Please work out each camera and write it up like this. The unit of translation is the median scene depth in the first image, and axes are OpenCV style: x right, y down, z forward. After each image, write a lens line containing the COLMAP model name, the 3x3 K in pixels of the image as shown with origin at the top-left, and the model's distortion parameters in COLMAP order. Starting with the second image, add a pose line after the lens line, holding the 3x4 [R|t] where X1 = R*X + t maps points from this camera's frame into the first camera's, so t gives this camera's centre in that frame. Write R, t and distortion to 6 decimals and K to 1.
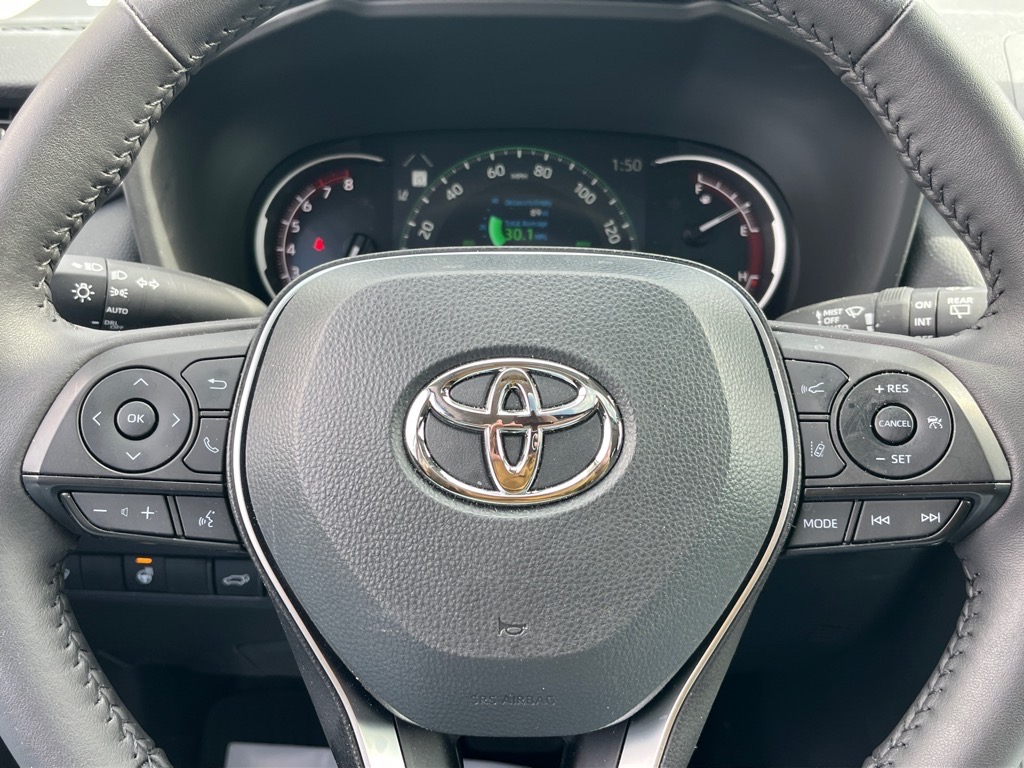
lens RADIAL K [[1004.0, 0, 512.0], [0, 1004.0, 384.0], [0, 0, 1]] dist [0.004219, 0.000433]
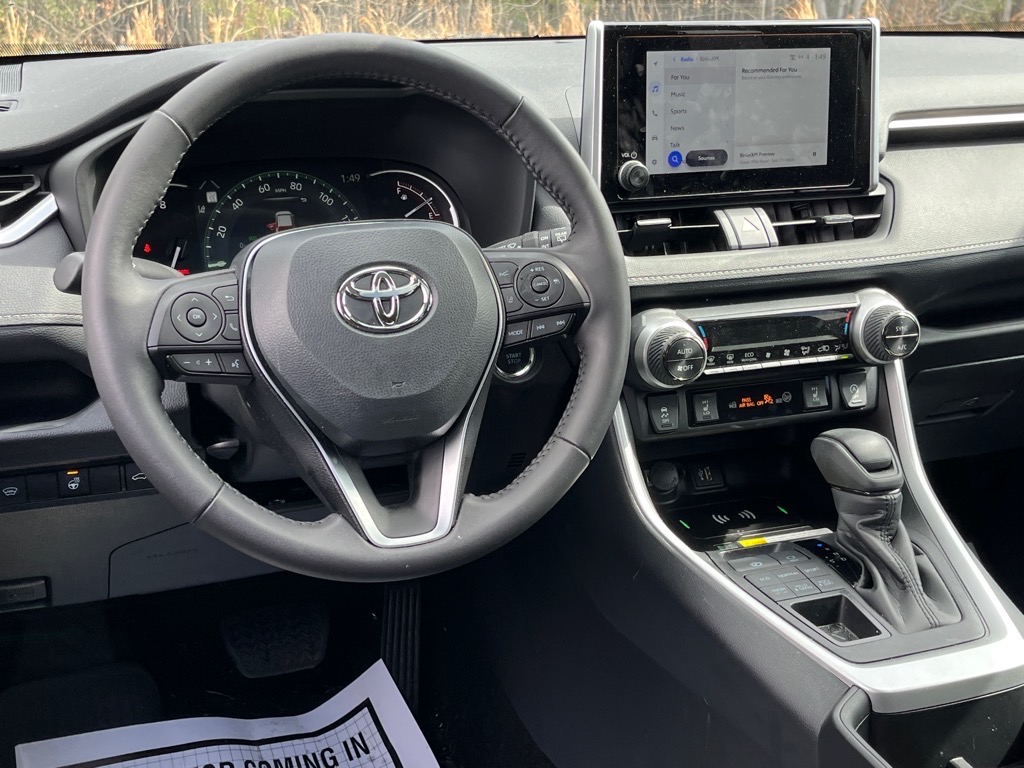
lens RADIAL K [[1098.8, 0, 512.0], [0, 1098.8, 384.0], [0, 0, 1]] dist [-0.012269, -0.014638]
pose [[0.929094, -0.128054, 0.346968, -0.553164], [0.136998, 0.990571, -0.001261, 0.251896], [-0.343535, 0.048705, 0.937876, -1.257685]]
